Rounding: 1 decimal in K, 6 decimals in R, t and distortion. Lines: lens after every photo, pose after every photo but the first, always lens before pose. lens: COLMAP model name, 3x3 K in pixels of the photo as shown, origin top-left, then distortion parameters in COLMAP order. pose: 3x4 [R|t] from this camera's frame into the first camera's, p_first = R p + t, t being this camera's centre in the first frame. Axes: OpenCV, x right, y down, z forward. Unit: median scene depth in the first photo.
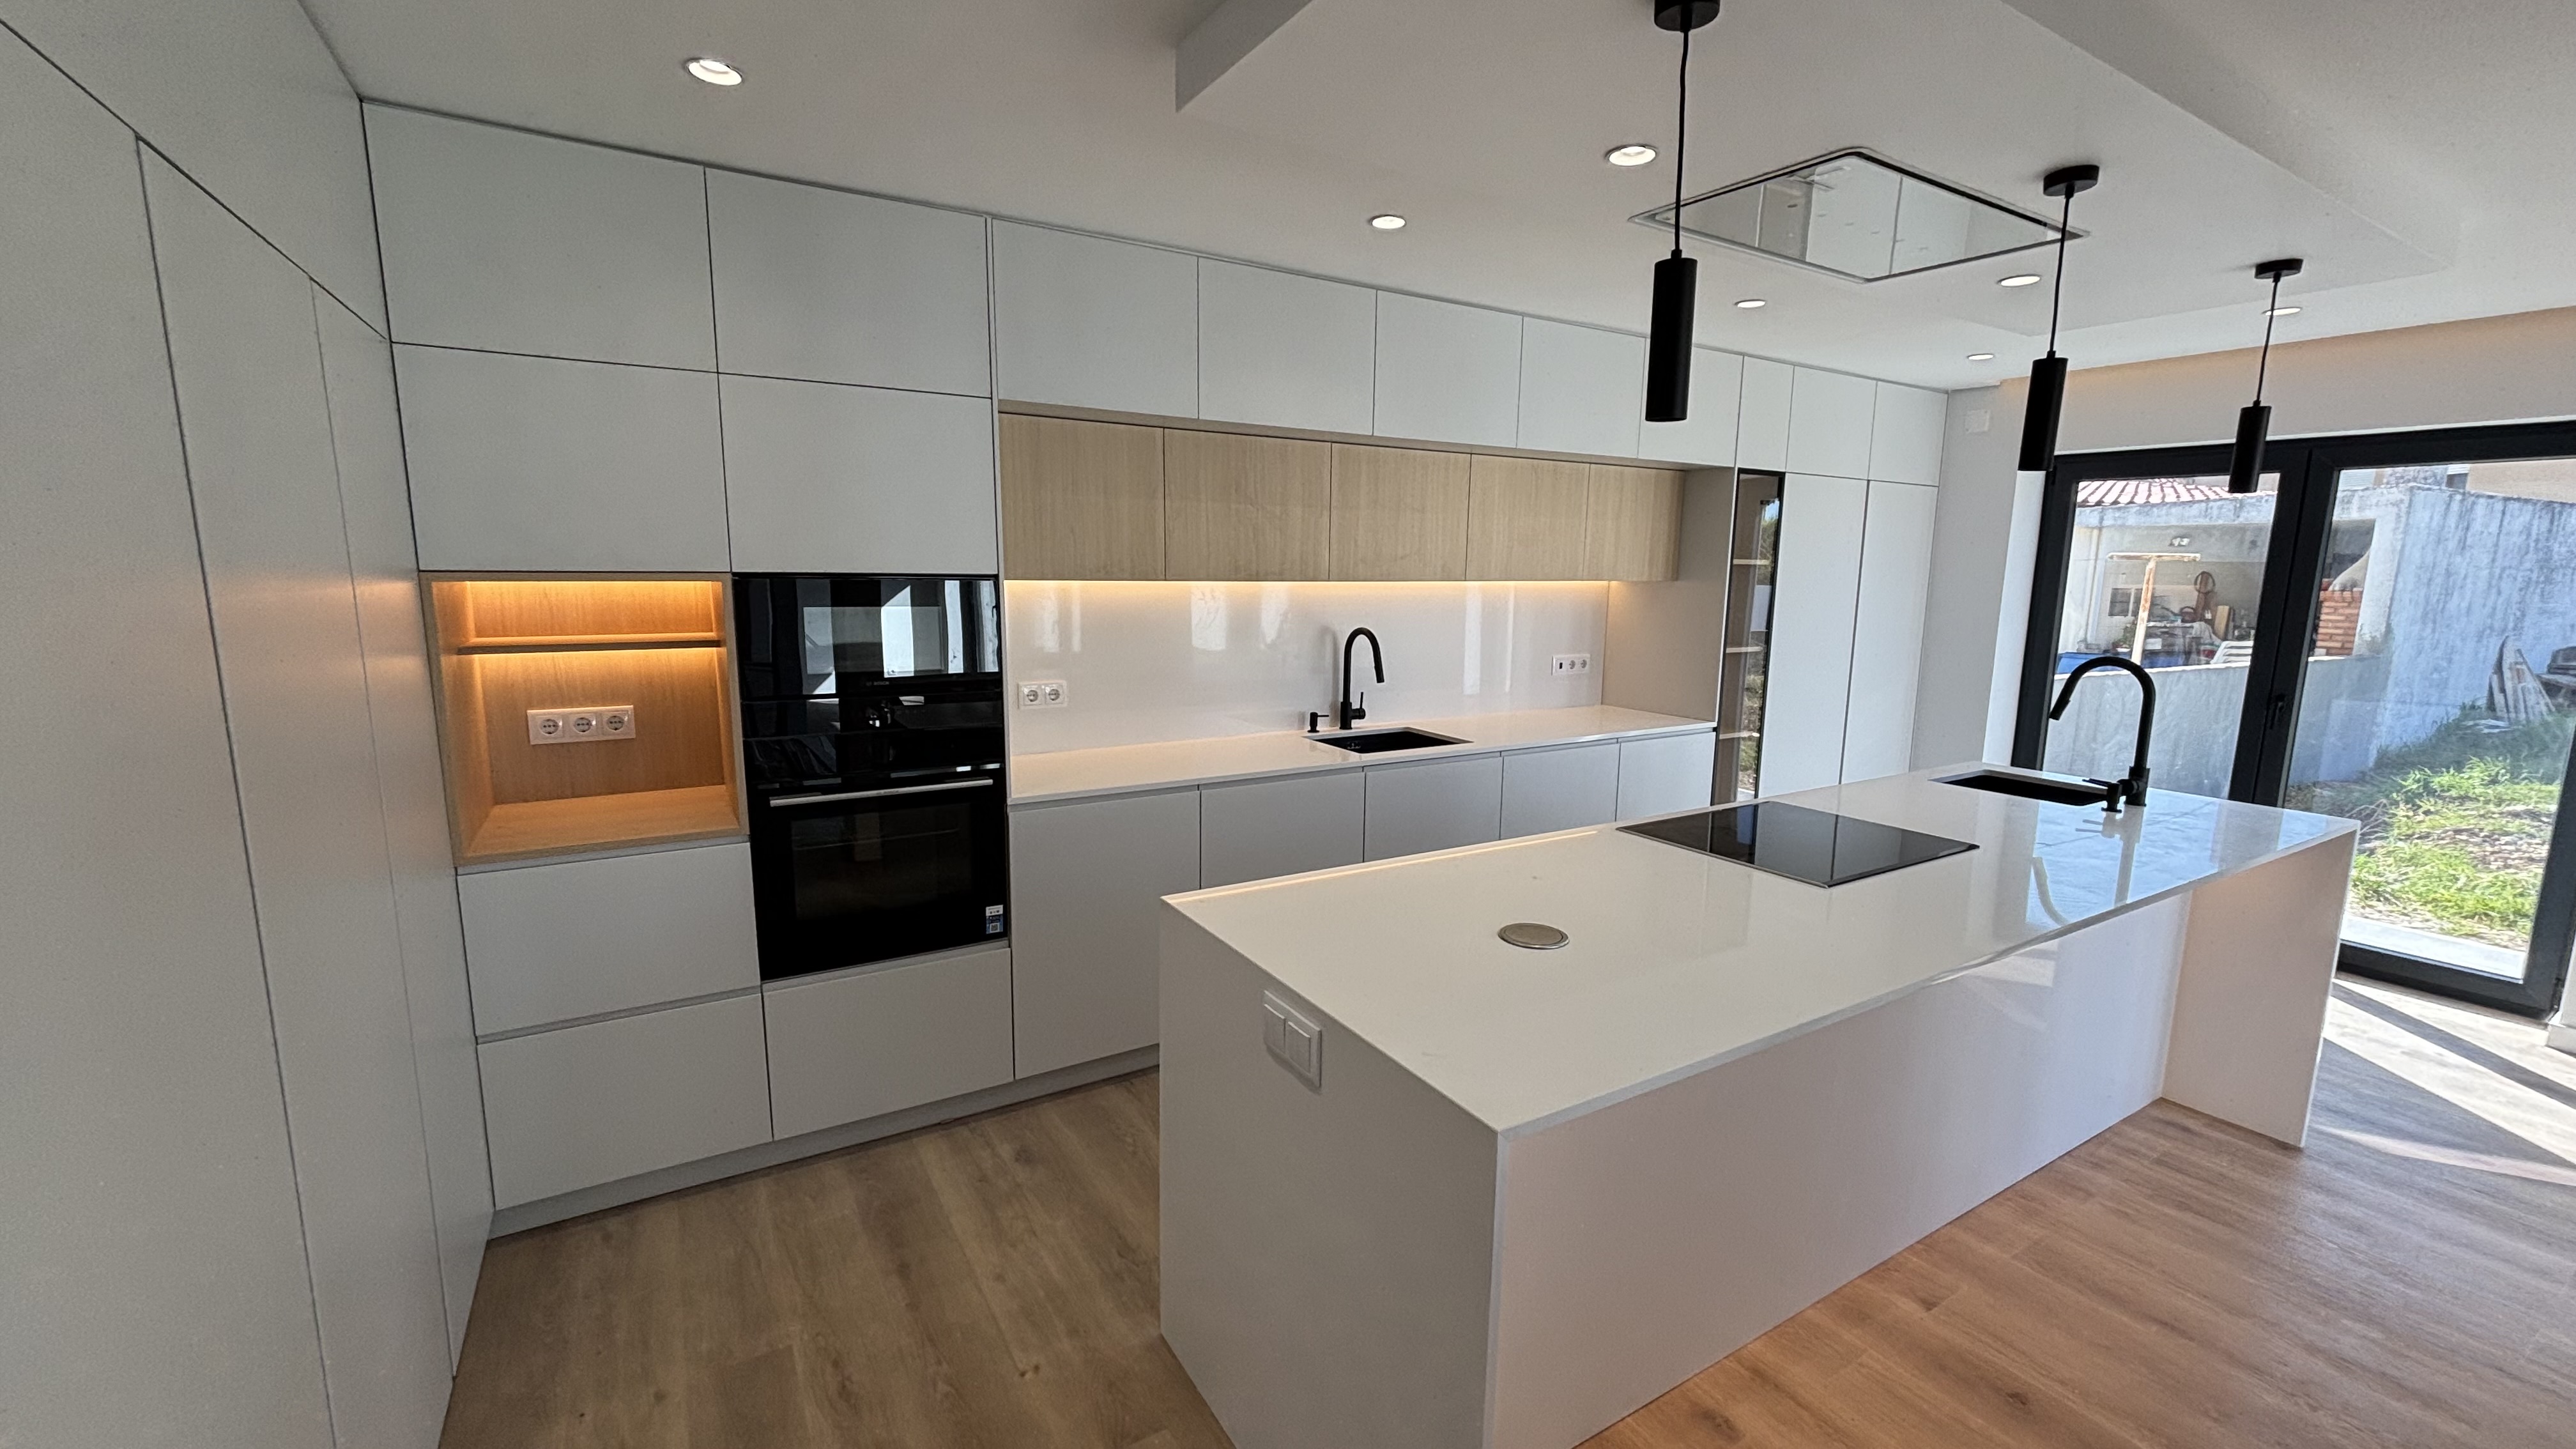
lens RADIAL K [[1045.2, 0, 1292.6], [0, 1045.2, 725.2], [0, 0, 1]] dist [0.006457, -0.000289]
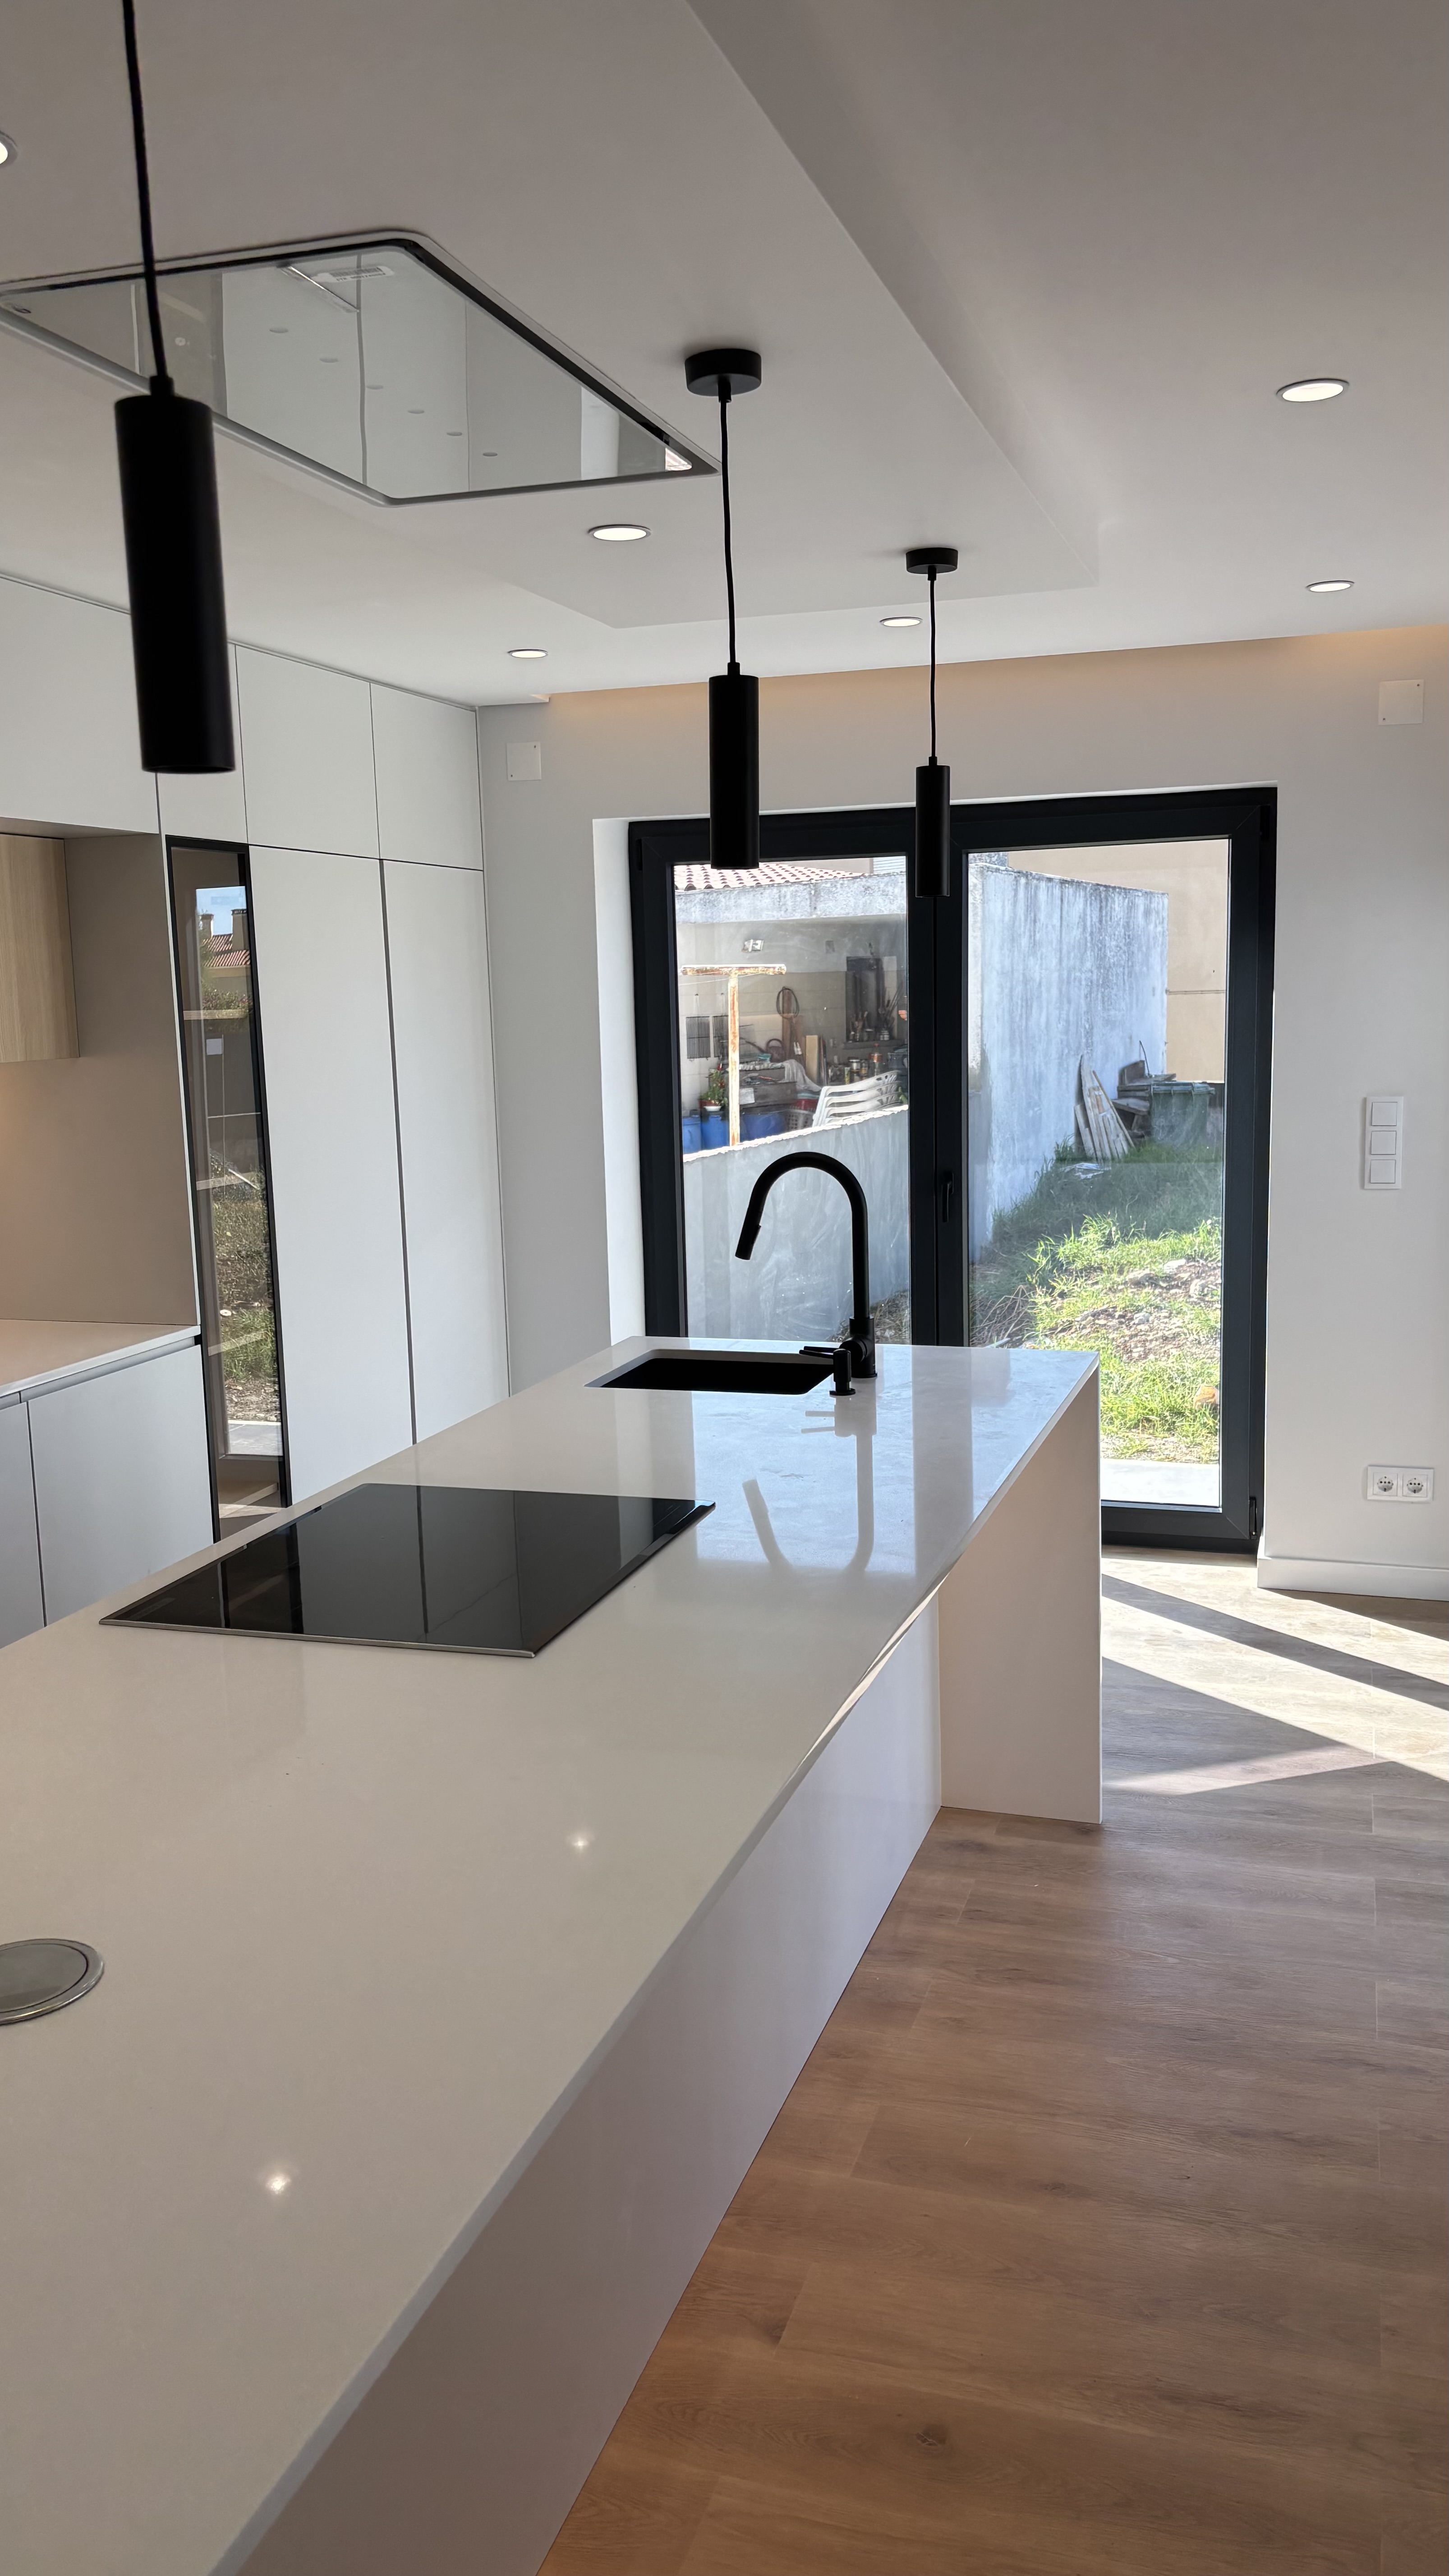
lens RADIAL K [[1961.3, 0, 736.5], [0, 1961.3, 1273.8], [0, 0, 1]] dist [0.046499, -0.017241]
pose [[0.761573, -0.129006, 0.635110, -0.012938], [0.137033, 0.989884, 0.036750, -0.045435], [-0.633426, 0.059044, 0.771547, 0.130047]]
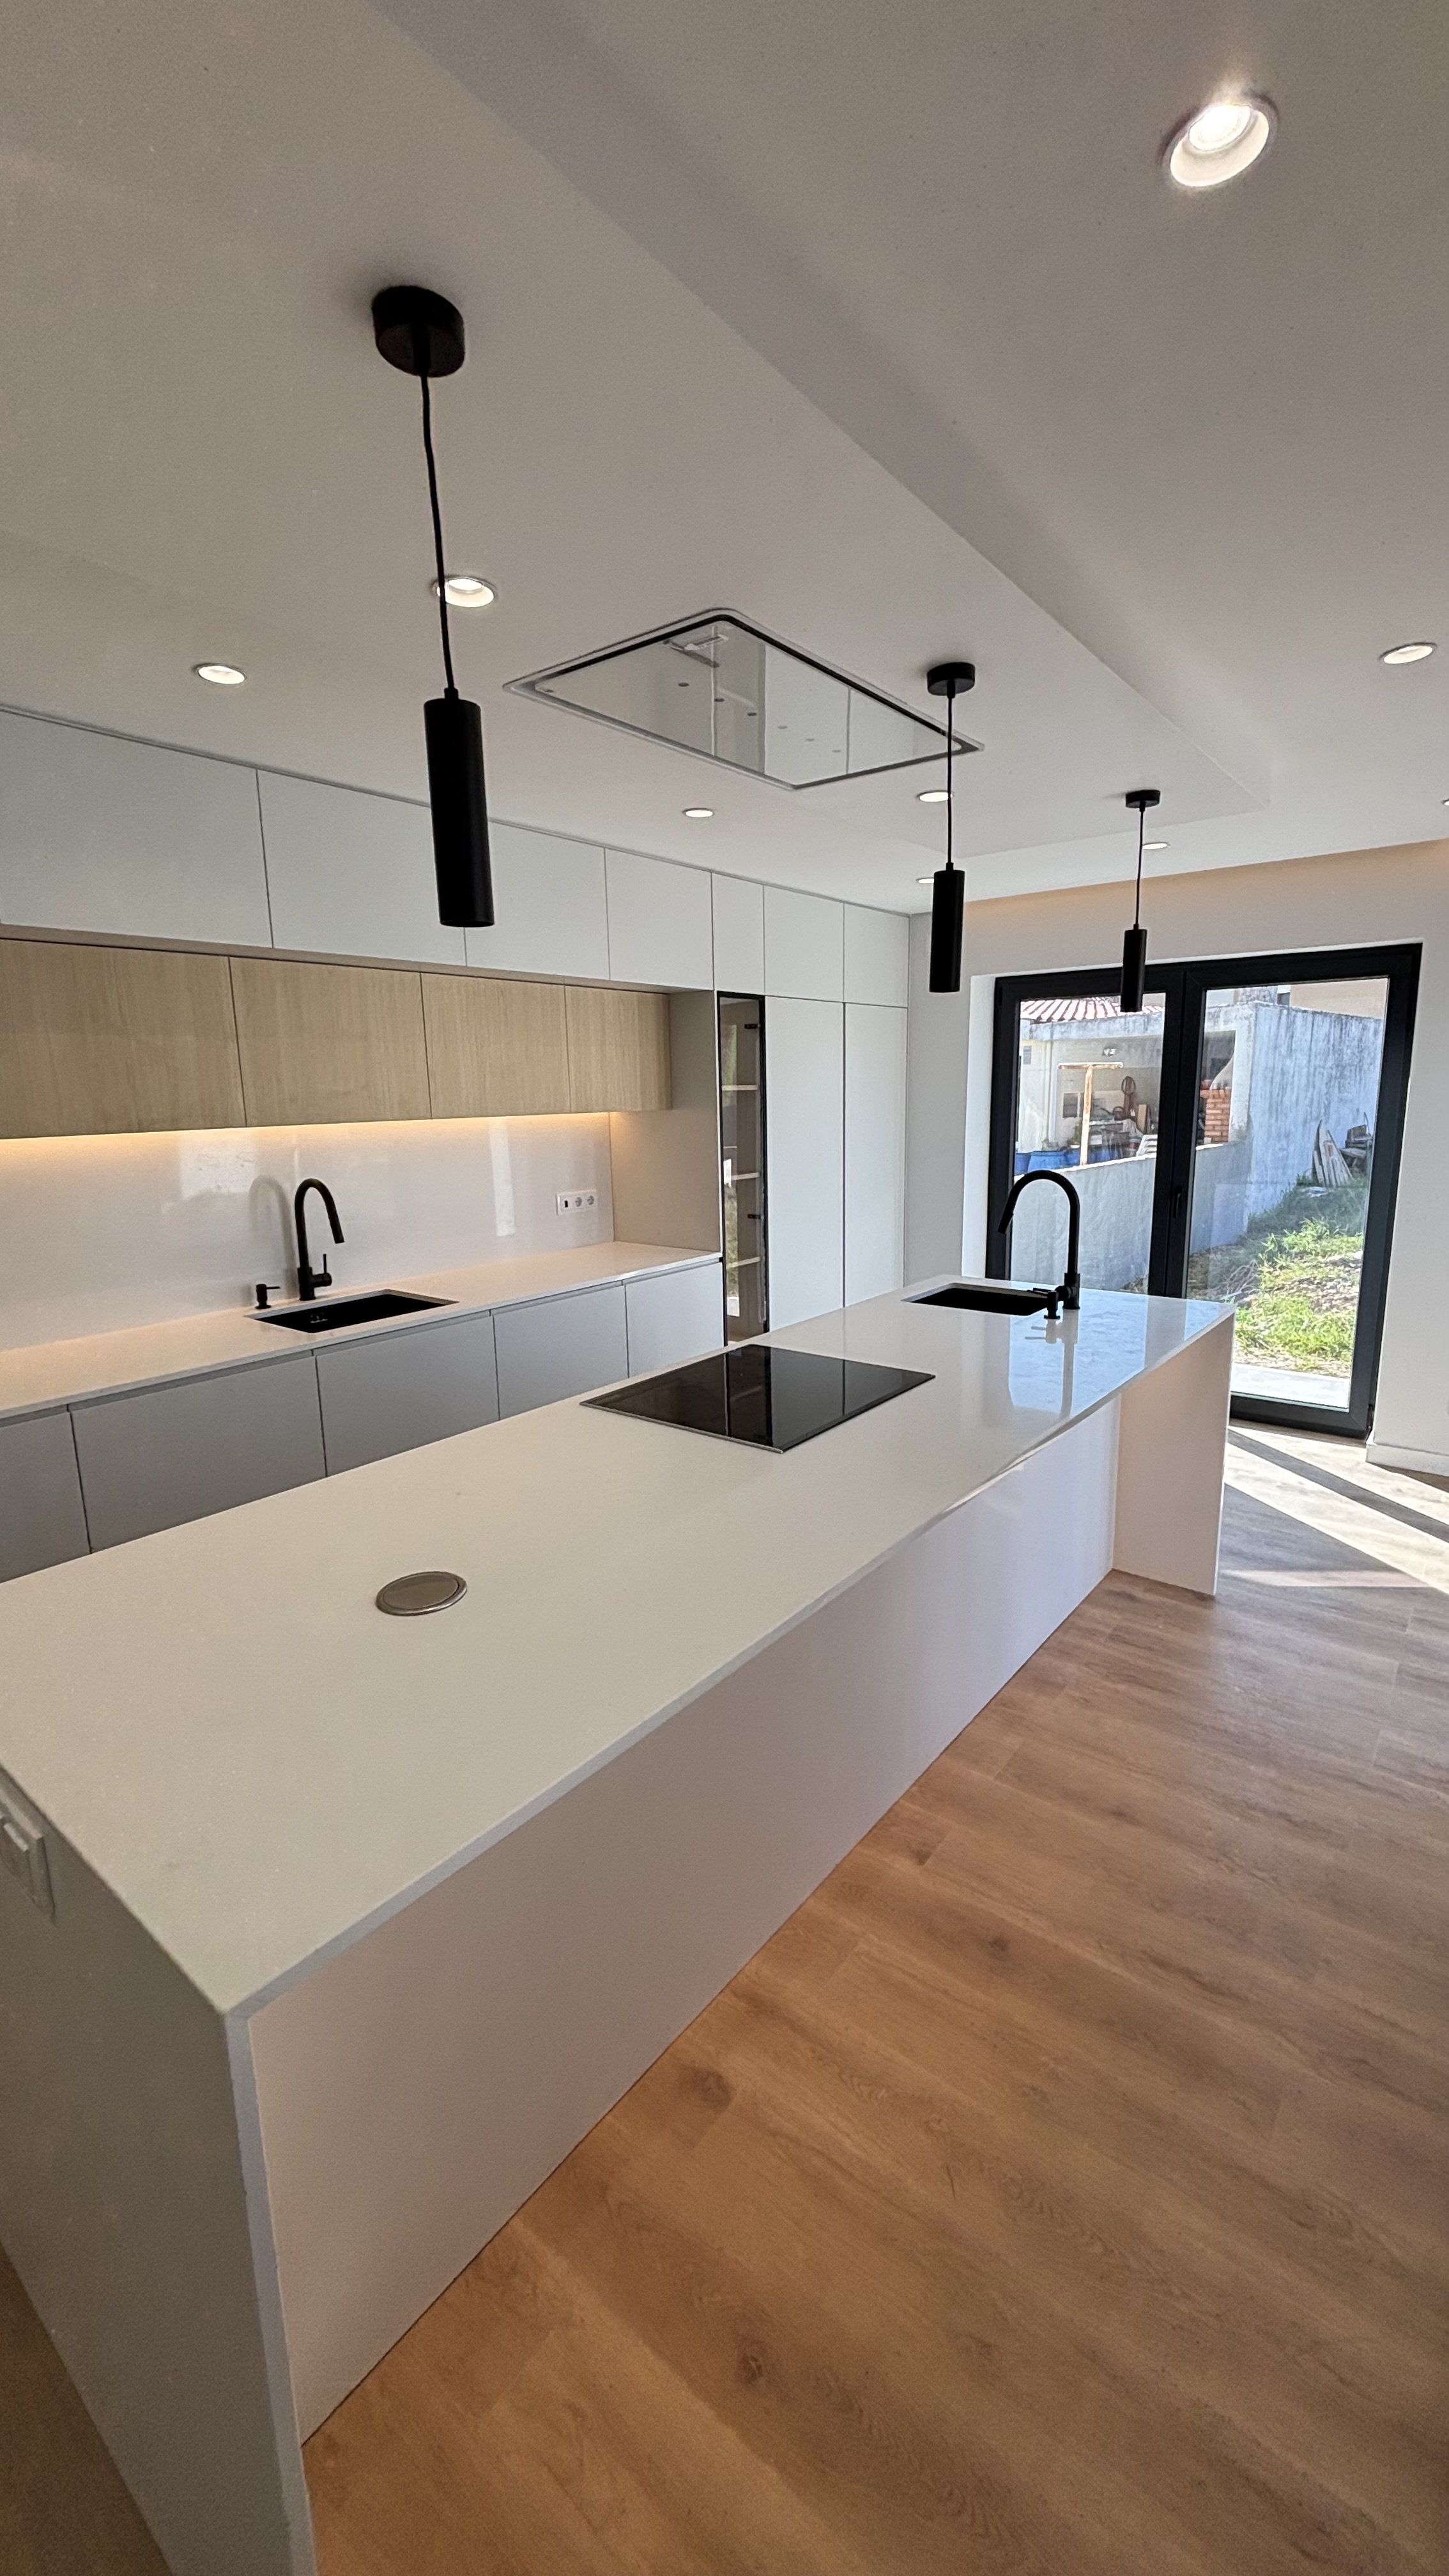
lens RADIAL K [[1045.2, 0, 733.8], [0, 1045.2, 1283.2], [0, 0, 1]] dist [0.006457, -0.000289]
pose [[0.938249, -0.096085, 0.332349, 0.145102], [0.085432, 0.995256, 0.046553, -0.031044], [-0.335246, -0.015285, 0.942007, 0.129427]]
